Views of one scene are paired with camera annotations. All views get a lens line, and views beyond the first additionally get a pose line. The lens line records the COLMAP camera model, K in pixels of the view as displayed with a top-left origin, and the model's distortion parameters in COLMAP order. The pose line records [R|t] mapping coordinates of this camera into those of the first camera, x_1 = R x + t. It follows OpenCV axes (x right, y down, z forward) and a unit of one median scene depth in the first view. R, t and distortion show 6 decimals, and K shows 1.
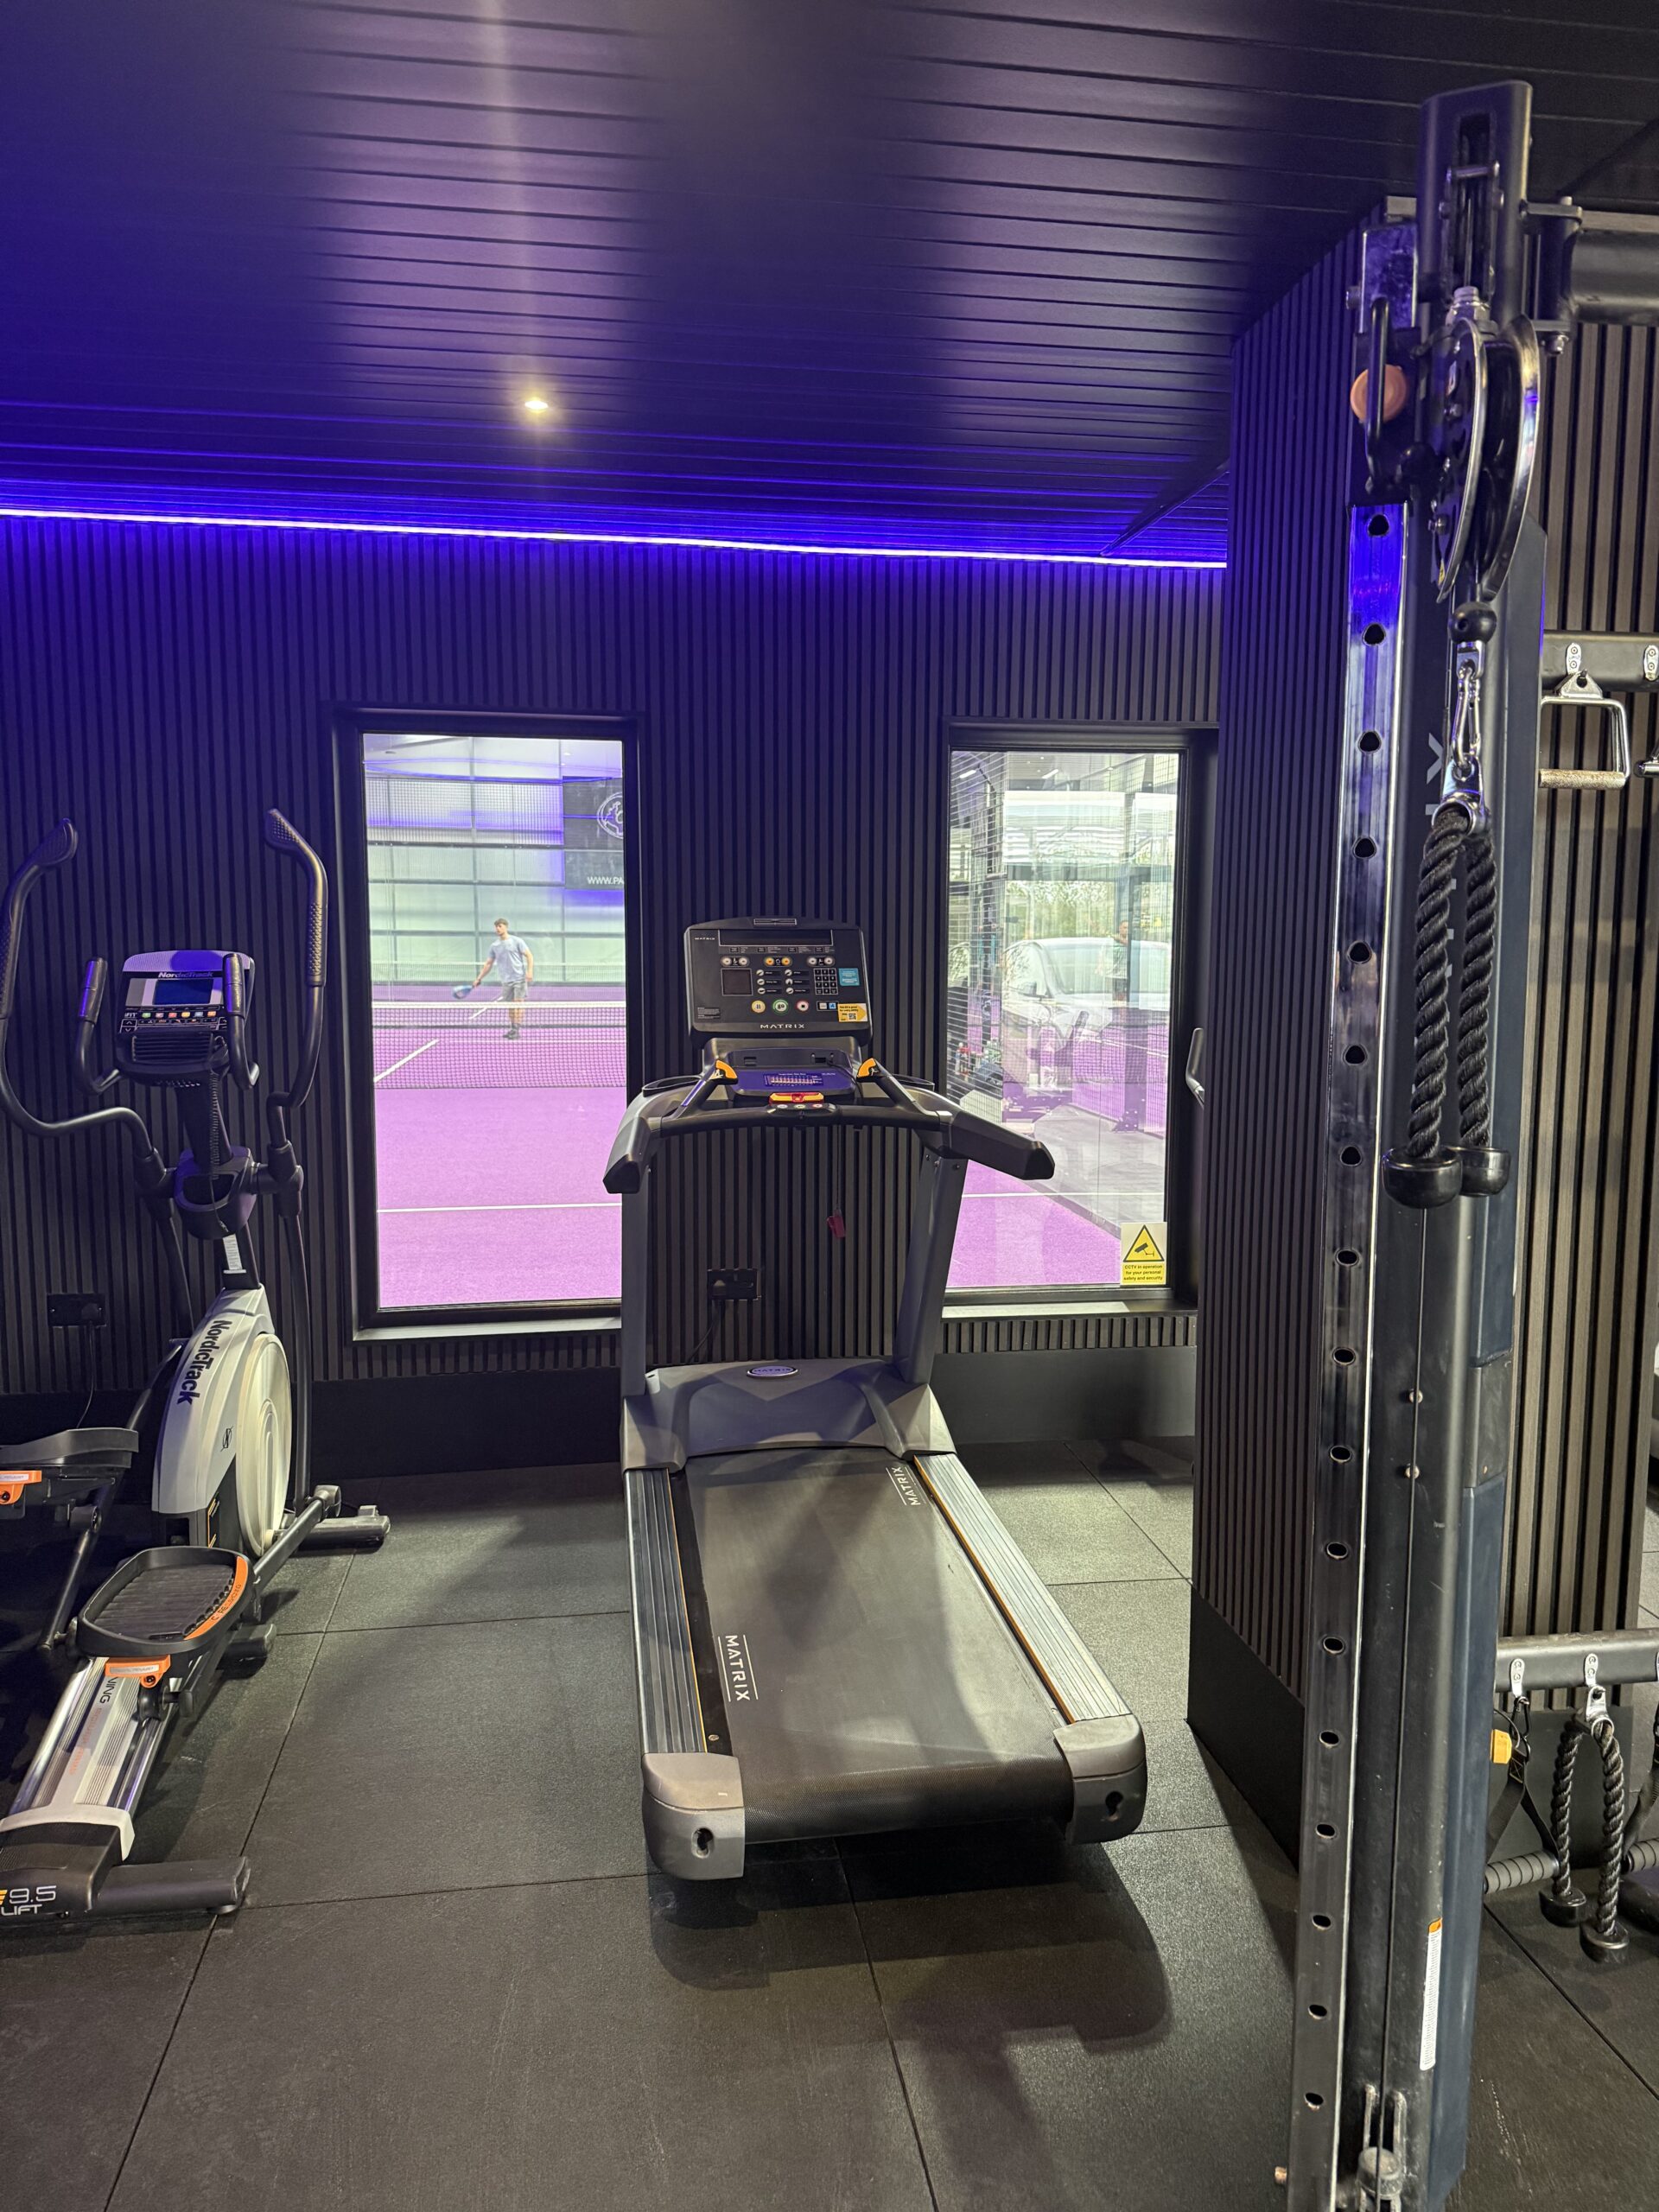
lens RADIAL K [[1522.2, 0, 849.6], [0, 1522.2, 1115.5], [0, 0, 1]] dist [0.117913, -0.189024]
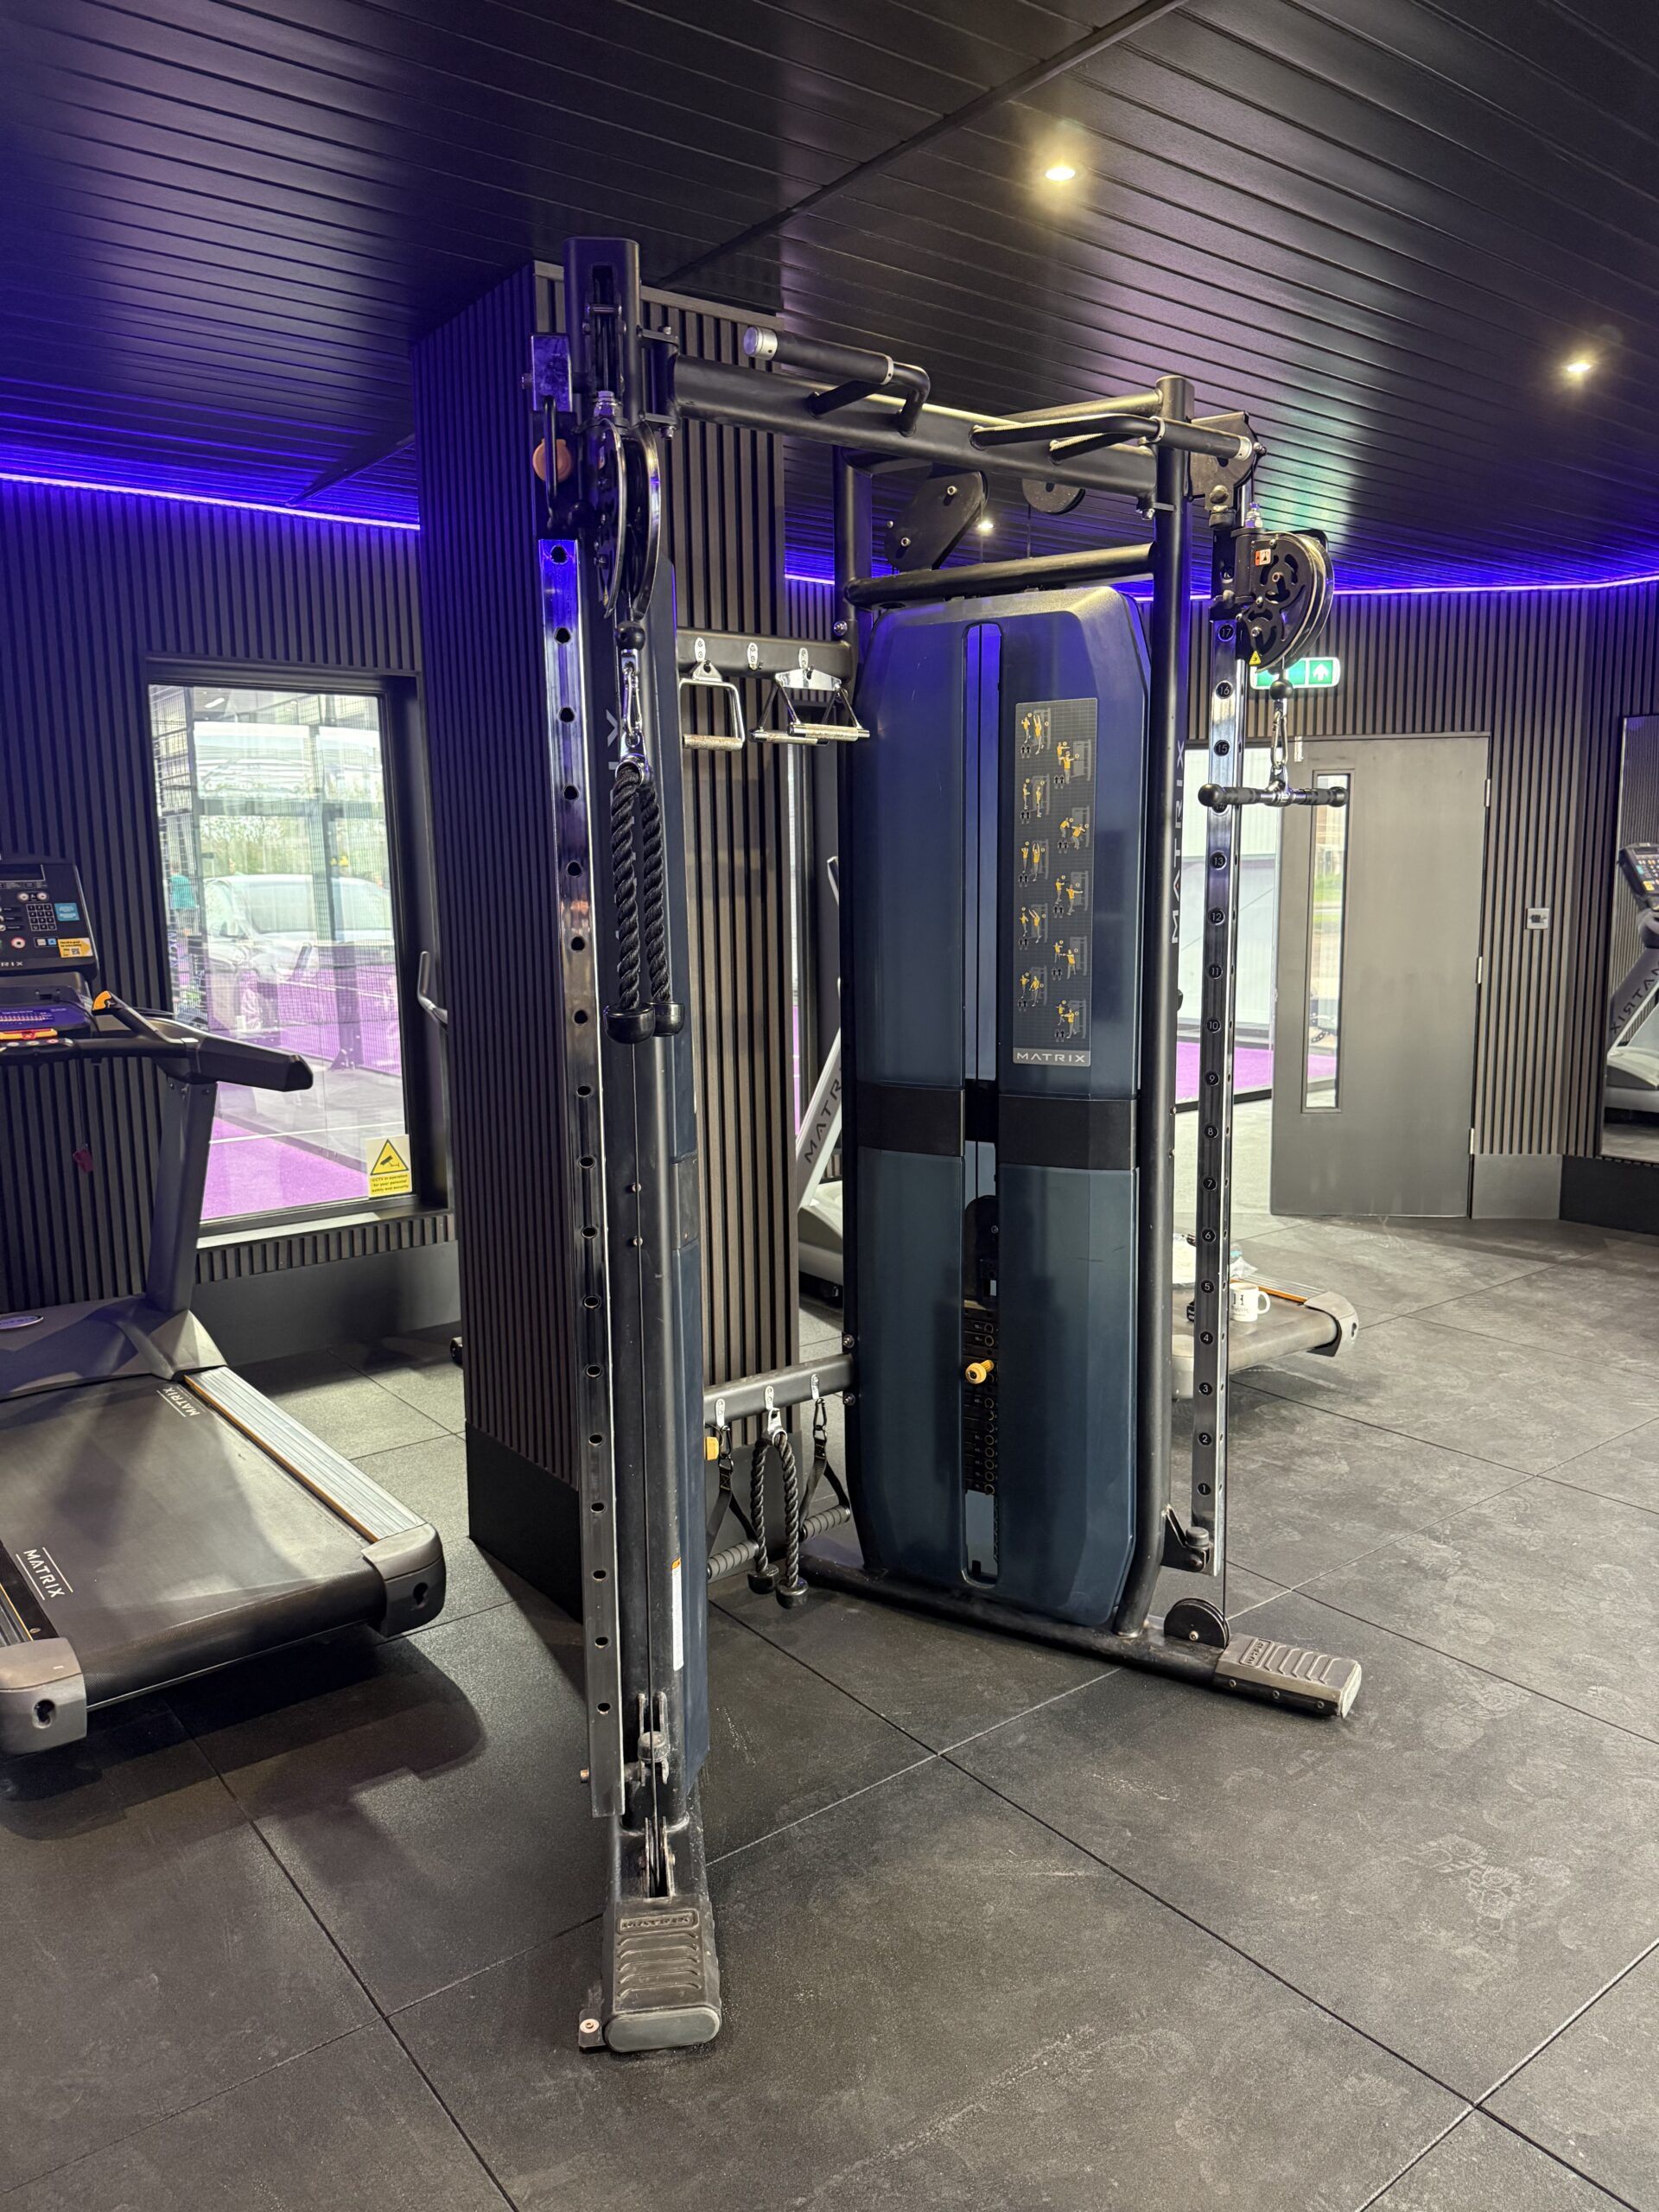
lens RADIAL K [[1563.4, 0, 834.4], [0, 1563.4, 1098.3], [0, 0, 1]] dist [0.044933, -0.055931]
pose [[0.877484, -0.084227, 0.472152, -0.068855], [0.072584, 0.996441, 0.042859, 0.026502], [-0.474082, -0.003337, 0.880475, -0.165728]]
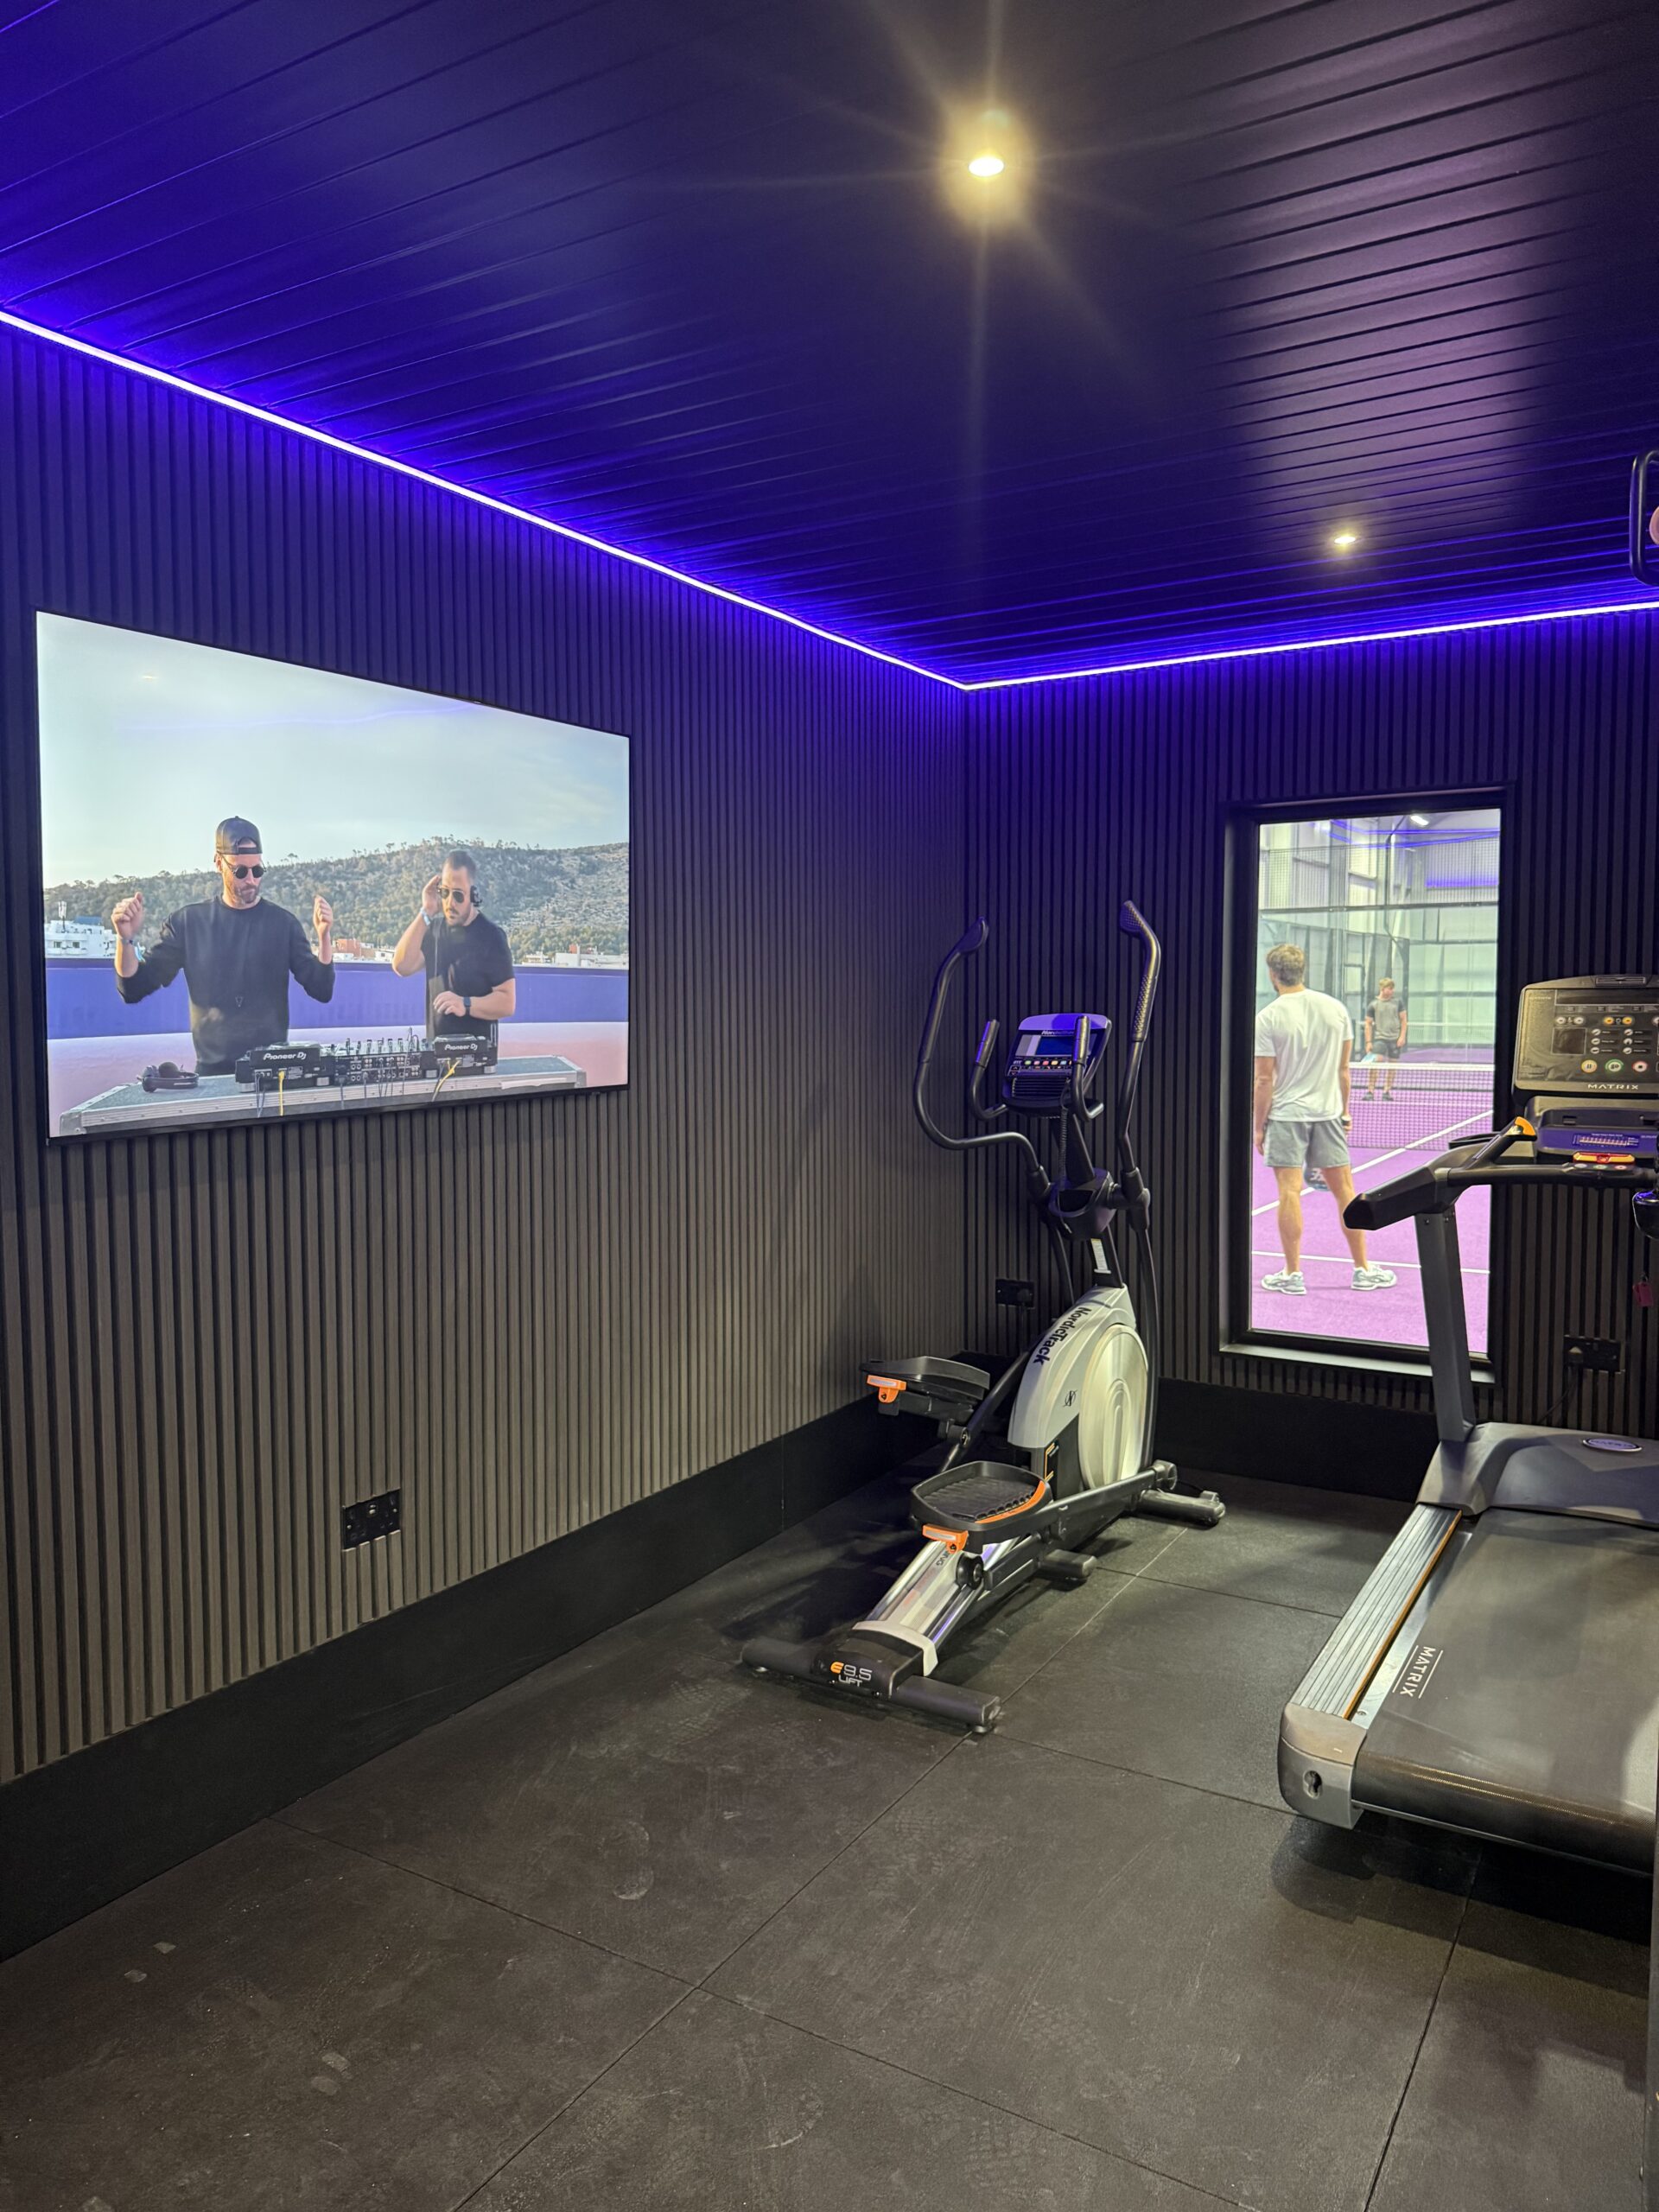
lens RADIAL K [[1563.2, 0, 824.9], [0, 1563.2, 1091.5], [0, 0, 1]] dist [0.025461, -0.031956]
pose [[0.754381, 0.031092, -0.655700, 0.282055], [-0.067866, 0.997219, -0.030793, 0.012142], [0.652919, 0.067729, 0.754393, -0.112695]]
